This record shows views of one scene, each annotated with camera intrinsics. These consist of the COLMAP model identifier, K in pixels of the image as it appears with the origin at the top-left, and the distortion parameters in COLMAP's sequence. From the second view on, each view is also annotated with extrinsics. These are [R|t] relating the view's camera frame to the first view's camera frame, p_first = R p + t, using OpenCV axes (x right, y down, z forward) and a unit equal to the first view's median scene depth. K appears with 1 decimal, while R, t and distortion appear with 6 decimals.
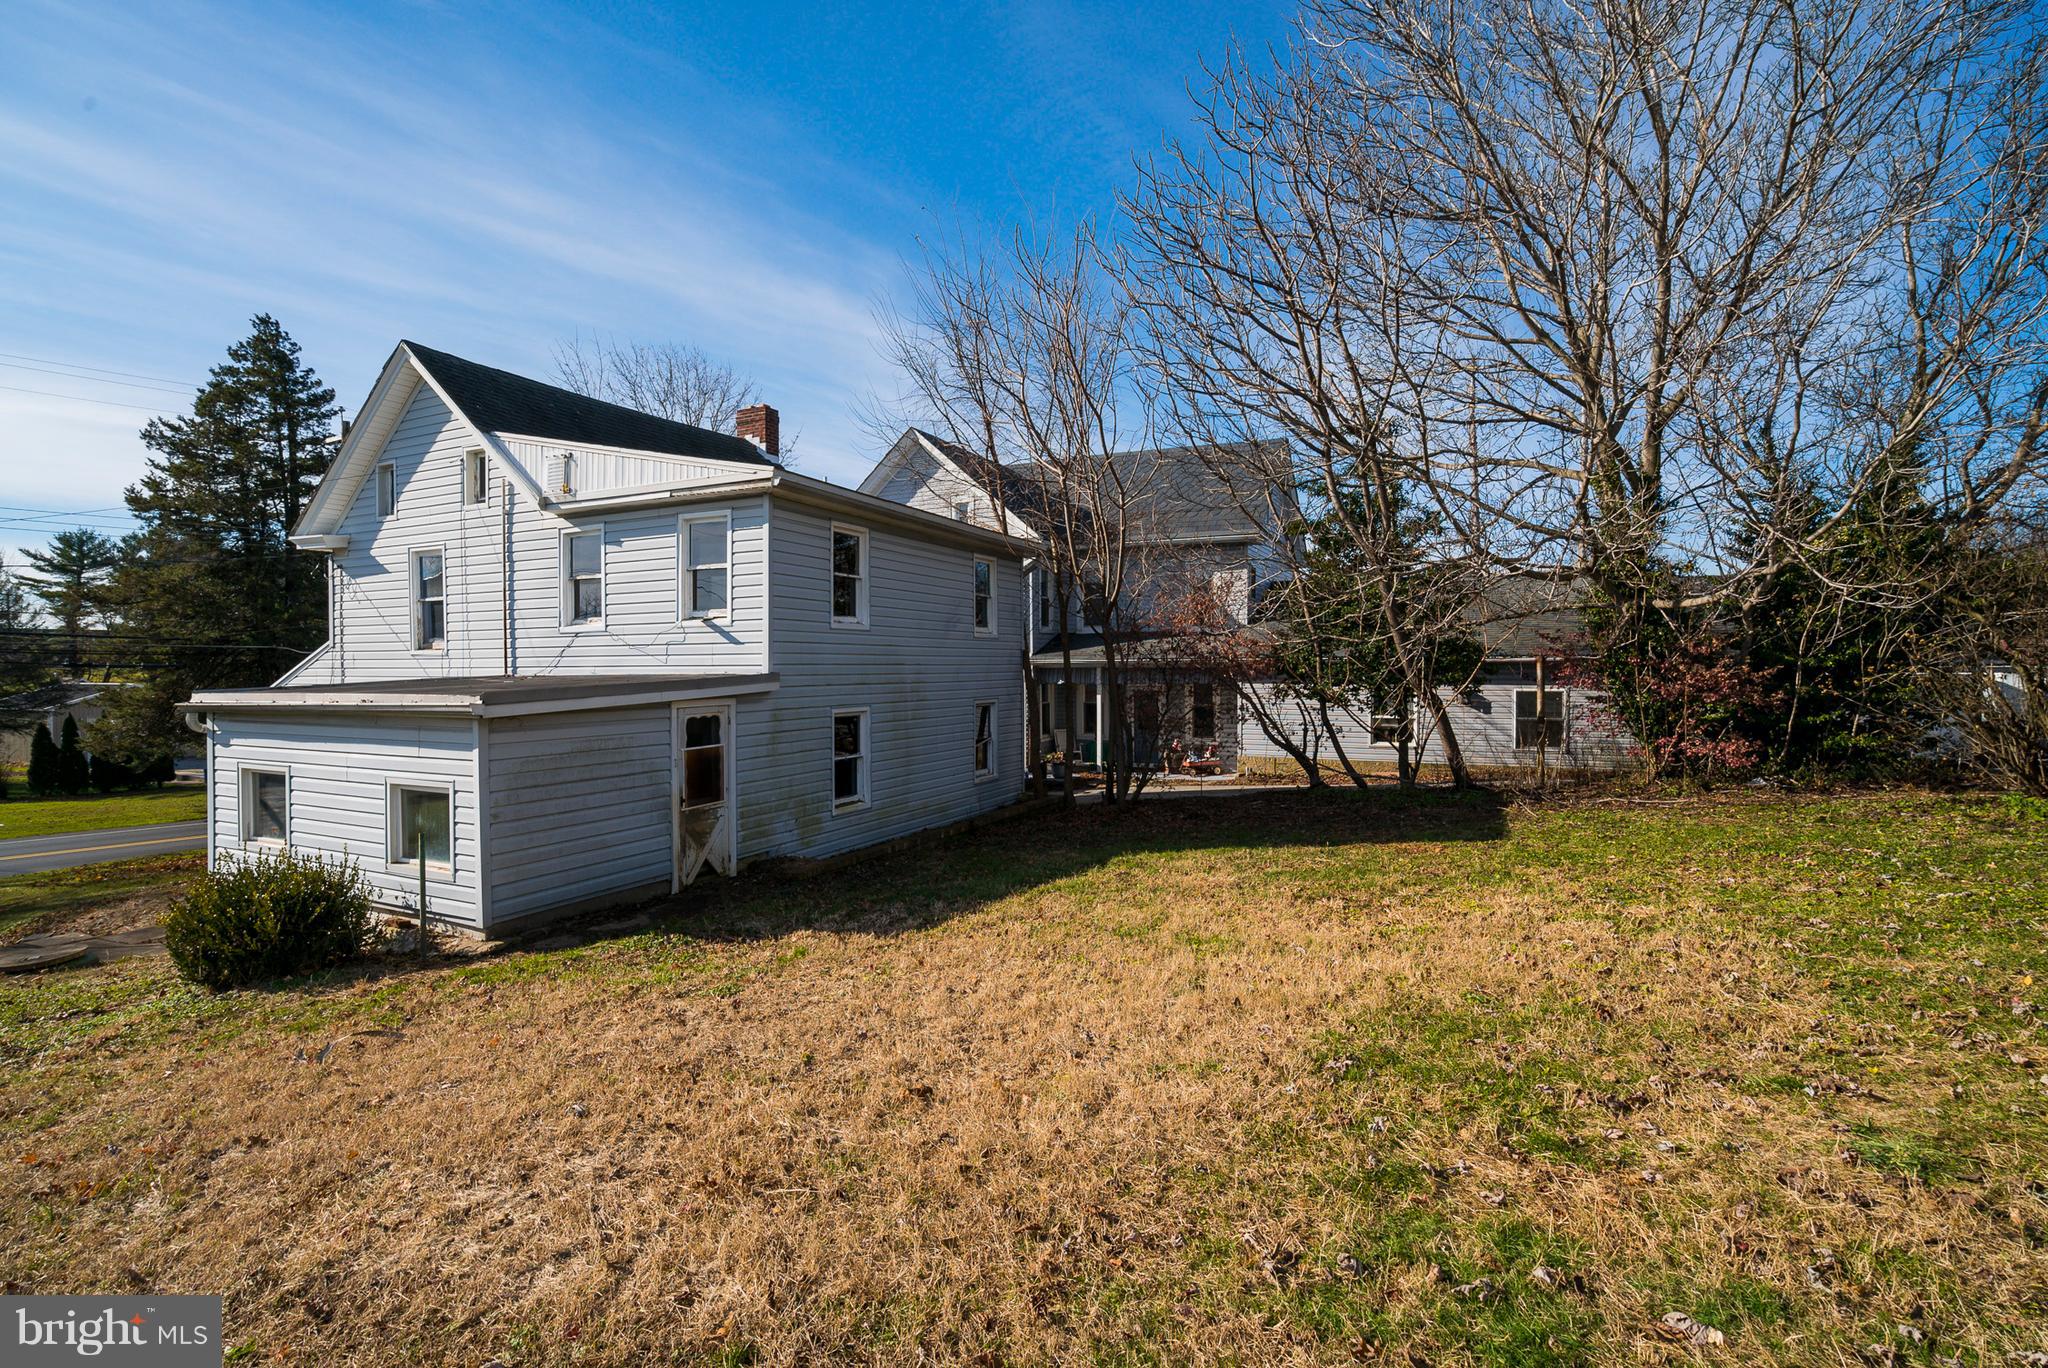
lens RADIAL K [[954.8, 0, 975.6], [0, 954.8, 692.3], [0, 0, 1]] dist [-0.068400, 0.026276]
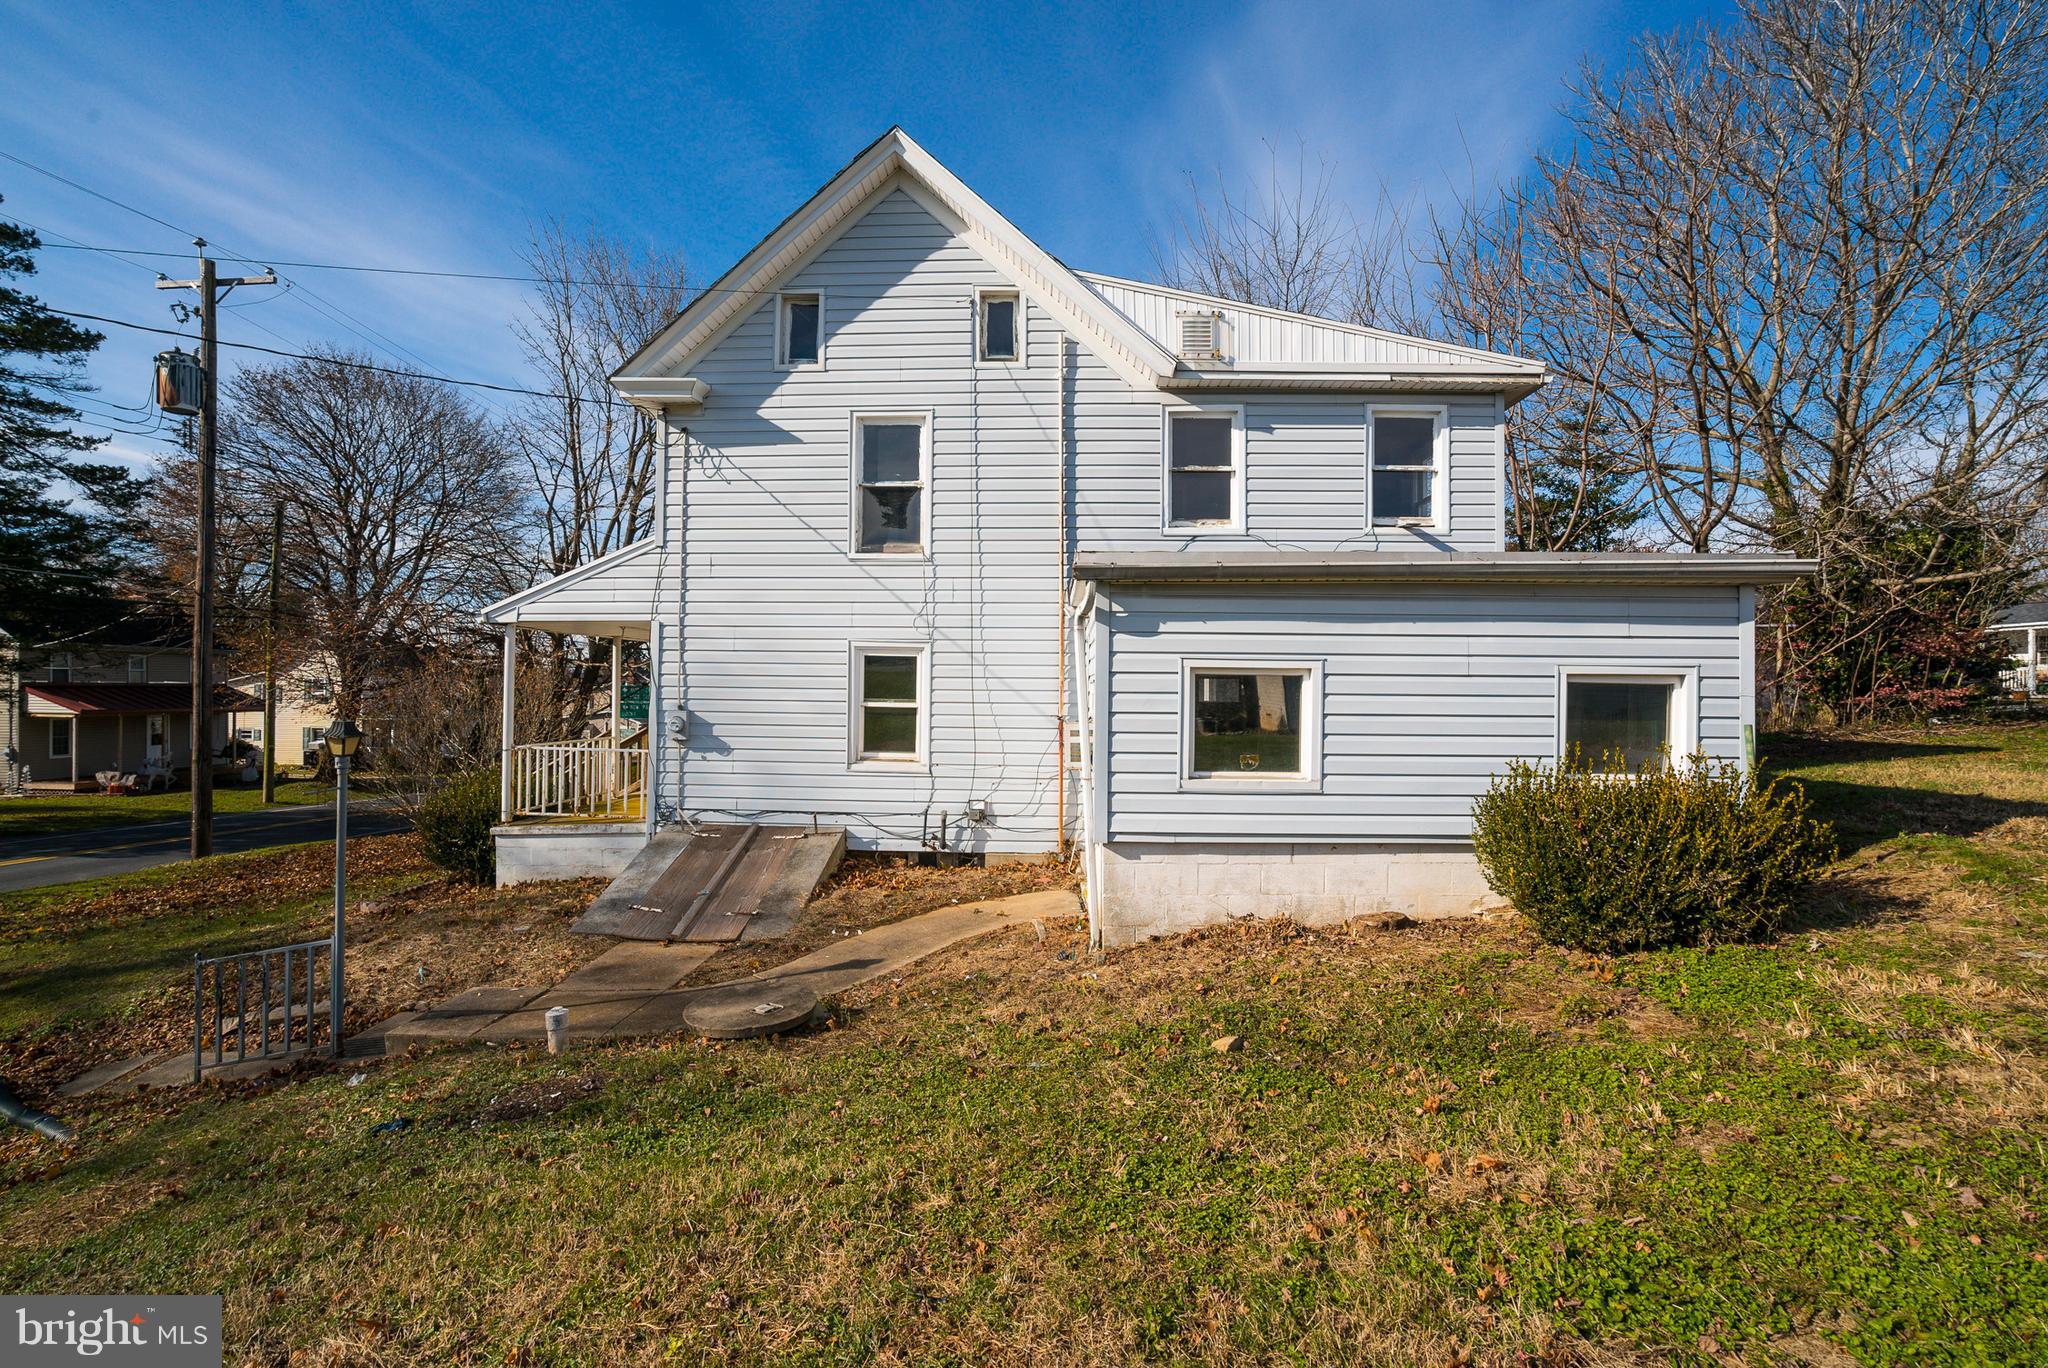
lens RADIAL K [[954.8, 0, 975.6], [0, 954.8, 692.3], [0, 0, 1]] dist [-0.068400, 0.026276]
pose [[0.922076, 0.011031, 0.386851, -0.894223], [-0.003830, 0.999805, -0.019379, 0.085126], [-0.386989, 0.016387, 0.921939, 0.326501]]
